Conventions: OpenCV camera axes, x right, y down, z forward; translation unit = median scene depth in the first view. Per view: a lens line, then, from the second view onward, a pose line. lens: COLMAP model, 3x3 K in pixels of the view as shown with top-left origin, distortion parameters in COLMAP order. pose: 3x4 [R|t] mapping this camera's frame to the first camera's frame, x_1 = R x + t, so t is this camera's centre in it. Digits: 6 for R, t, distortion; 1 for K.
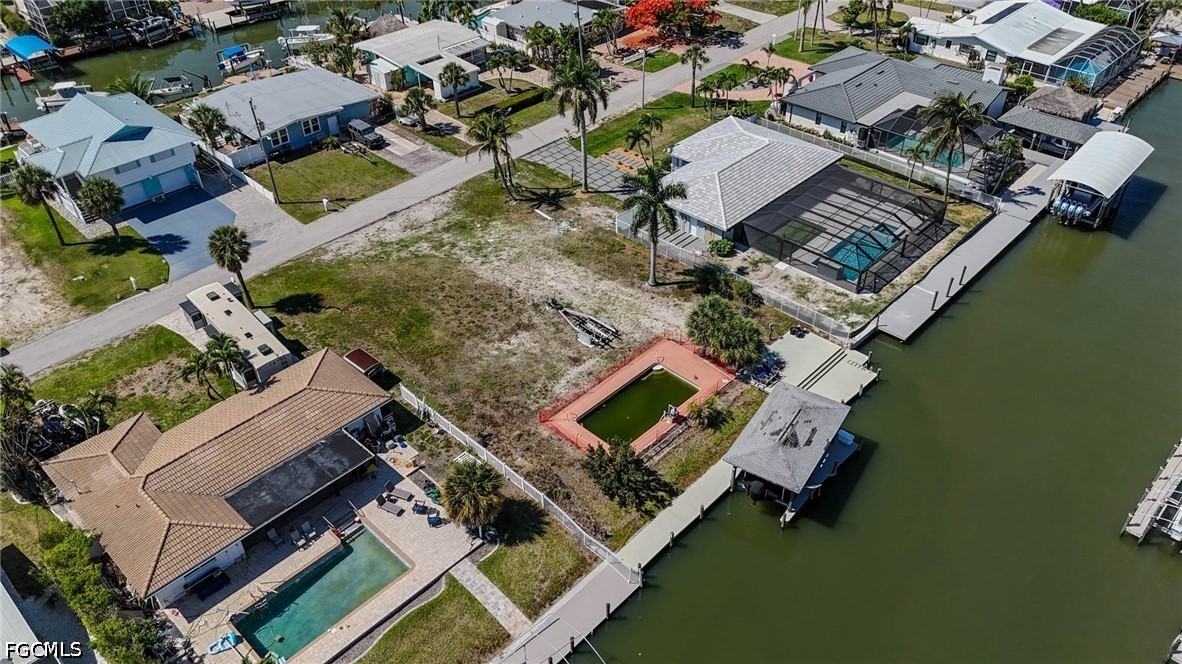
lens RADIAL K [[867.8, 0, 596.2], [0, 867.8, 333.1], [0, 0, 1]] dist [0.080957, -0.088947]
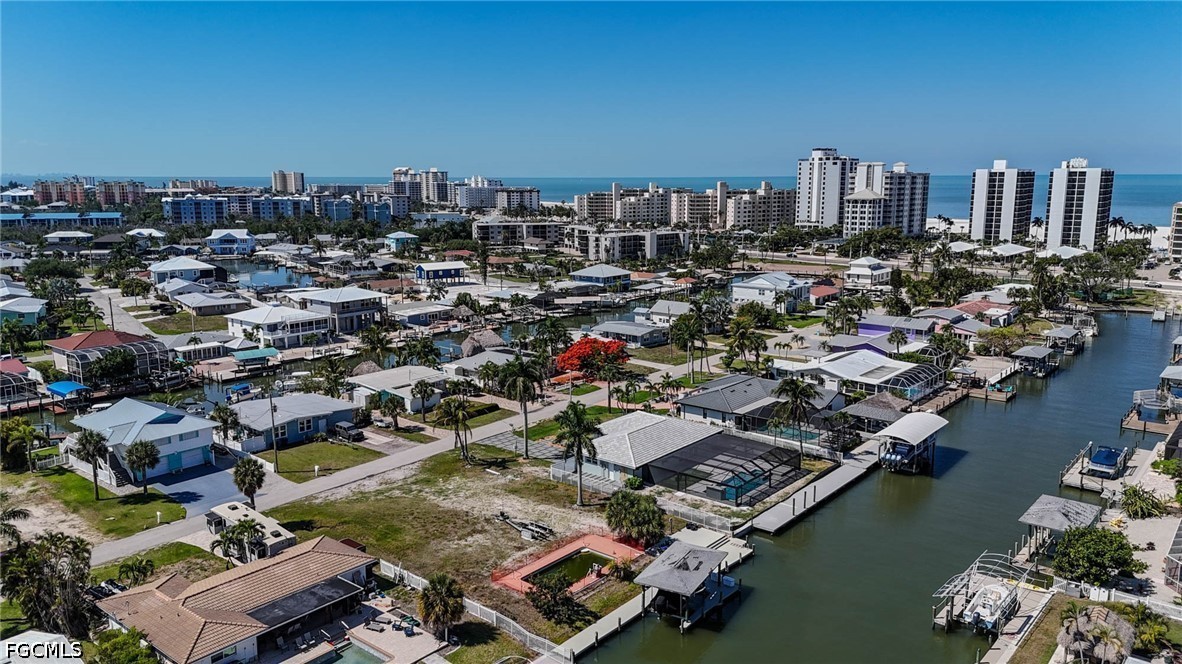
lens RADIAL K [[867.8, 0, 596.2], [0, 867.8, 333.1], [0, 0, 1]] dist [0.080957, -0.088947]
pose [[0.997180, -0.008224, 0.074598, -0.004172], [0.041634, 0.887625, -0.458681, 0.292012], [-0.062443, 0.460493, 0.885464, -0.237643]]
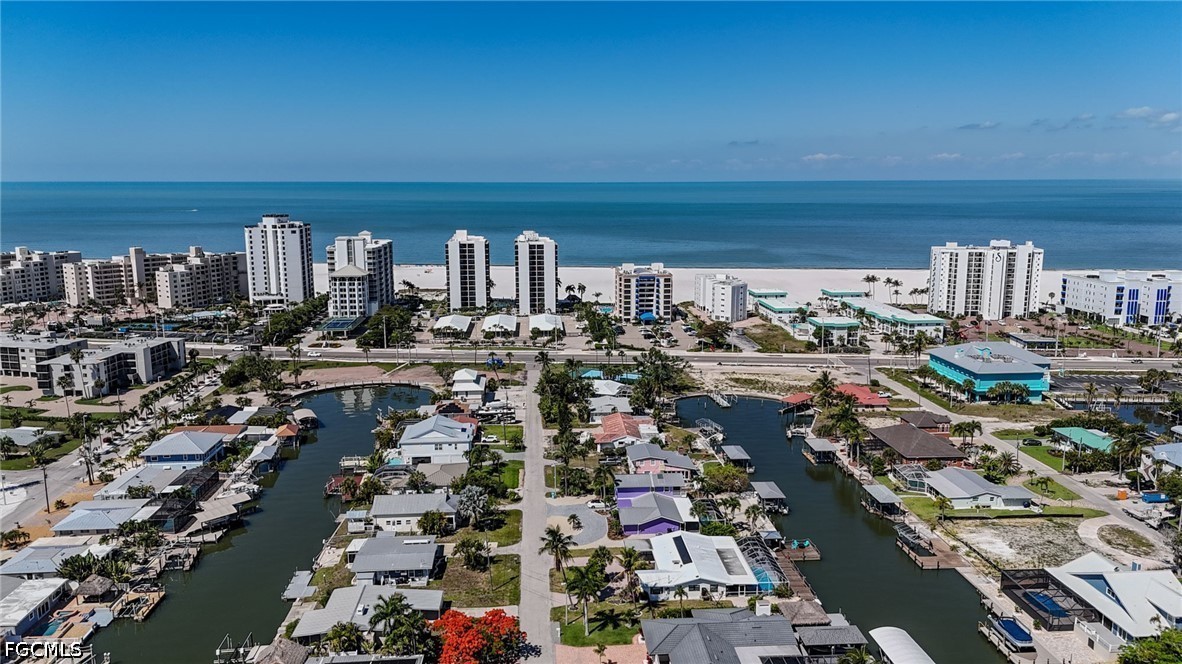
lens RADIAL K [[872.1, 0, 596.5], [0, 872.1, 331.1], [0, 0, 1]] dist [0.060555, -0.047553]
pose [[0.670209, -0.120804, 0.732274, -0.800338], [0.450824, 0.850038, -0.272383, -0.513434], [-0.589556, 0.512680, 0.624165, 0.148457]]
